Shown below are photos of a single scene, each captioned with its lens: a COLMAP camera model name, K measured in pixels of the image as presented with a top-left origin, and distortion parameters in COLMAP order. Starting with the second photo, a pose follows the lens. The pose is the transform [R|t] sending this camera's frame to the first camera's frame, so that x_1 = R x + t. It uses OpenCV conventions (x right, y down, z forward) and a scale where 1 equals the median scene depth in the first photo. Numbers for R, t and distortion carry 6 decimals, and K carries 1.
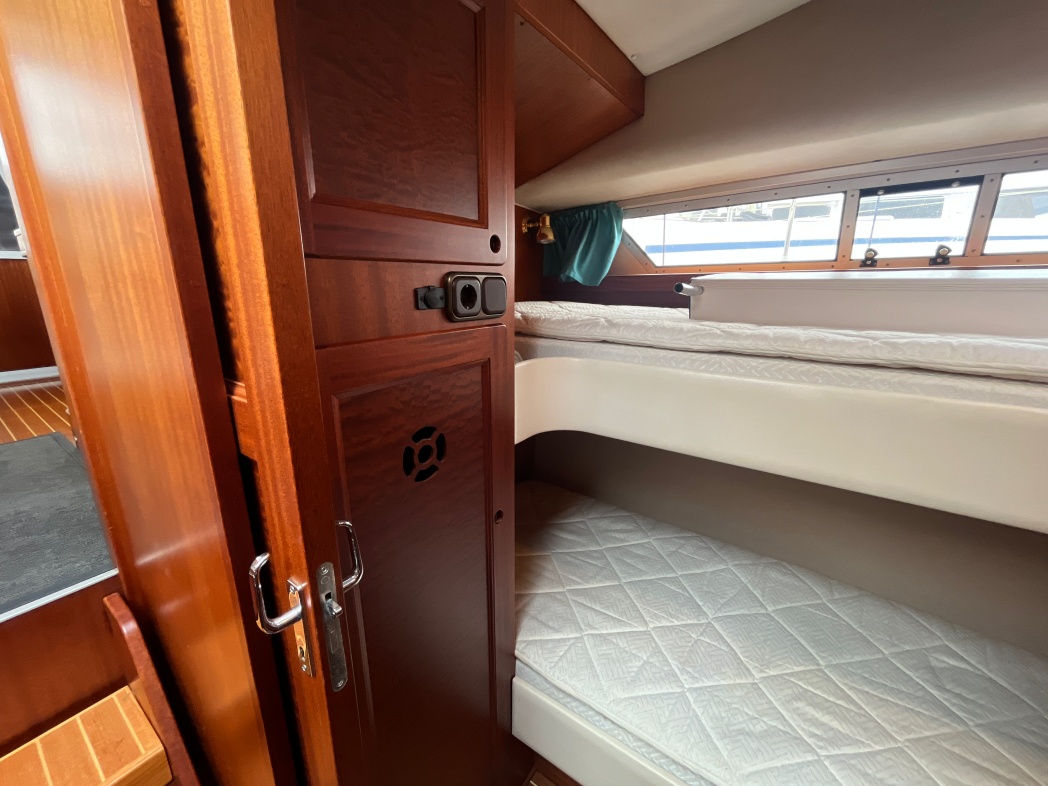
lens RADIAL K [[426.5, 0, 525.8], [0, 426.5, 392.4], [0, 0, 1]] dist [-0.002900, 0.000366]
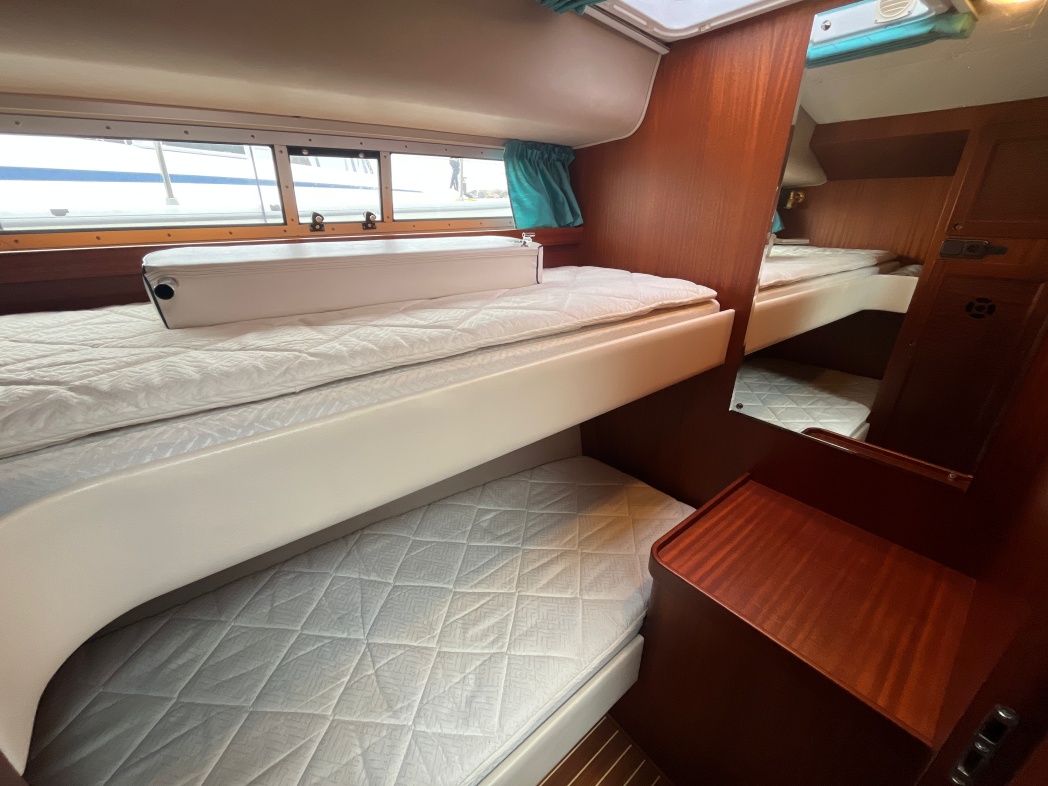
lens RADIAL K [[426.5, 0, 521.8], [0, 426.5, 391.3], [0, 0, 1]] dist [-0.002900, 0.000366]
pose [[0.275263, -0.372092, 0.886441, -0.095842], [0.237451, 0.919808, 0.312363, -0.181450], [-0.931583, 0.124505, 0.341543, 0.325279]]
